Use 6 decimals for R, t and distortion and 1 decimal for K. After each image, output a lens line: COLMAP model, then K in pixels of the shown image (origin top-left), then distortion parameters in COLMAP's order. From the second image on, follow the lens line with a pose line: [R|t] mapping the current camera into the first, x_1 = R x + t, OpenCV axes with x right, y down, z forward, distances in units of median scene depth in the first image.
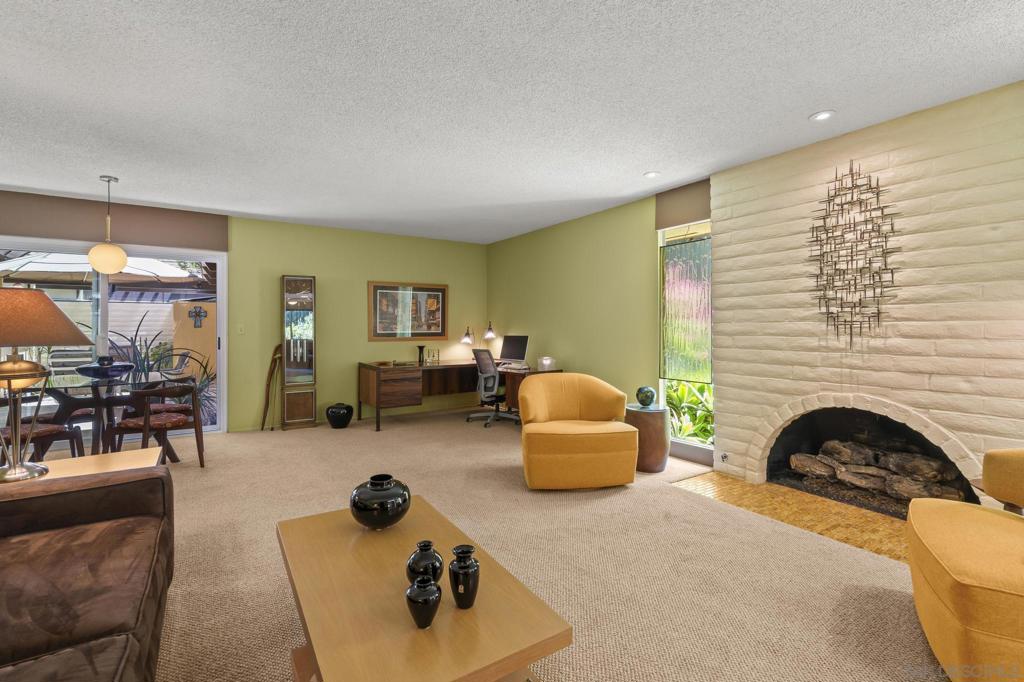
lens RADIAL K [[464.1, 0, 512.9], [0, 464.1, 325.8], [0, 0, 1]] dist [-0.000080, 0.000894]
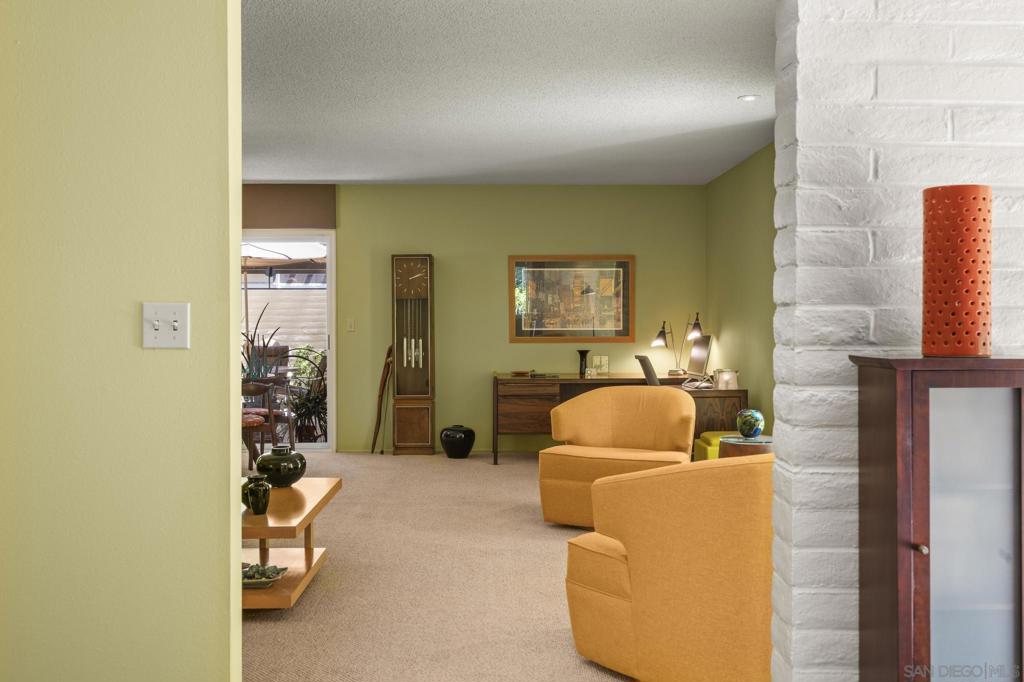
lens RADIAL K [[989.5, 0, 511.5], [0, 989.5, 321.9], [0, 0, 1]] dist [0.002696, 0.000484]
pose [[0.848488, -0.000986, -0.529214, 0.536699], [0.002165, 0.999996, 0.001608, 0.000211], [0.529211, -0.002510, 0.848487, -0.292890]]
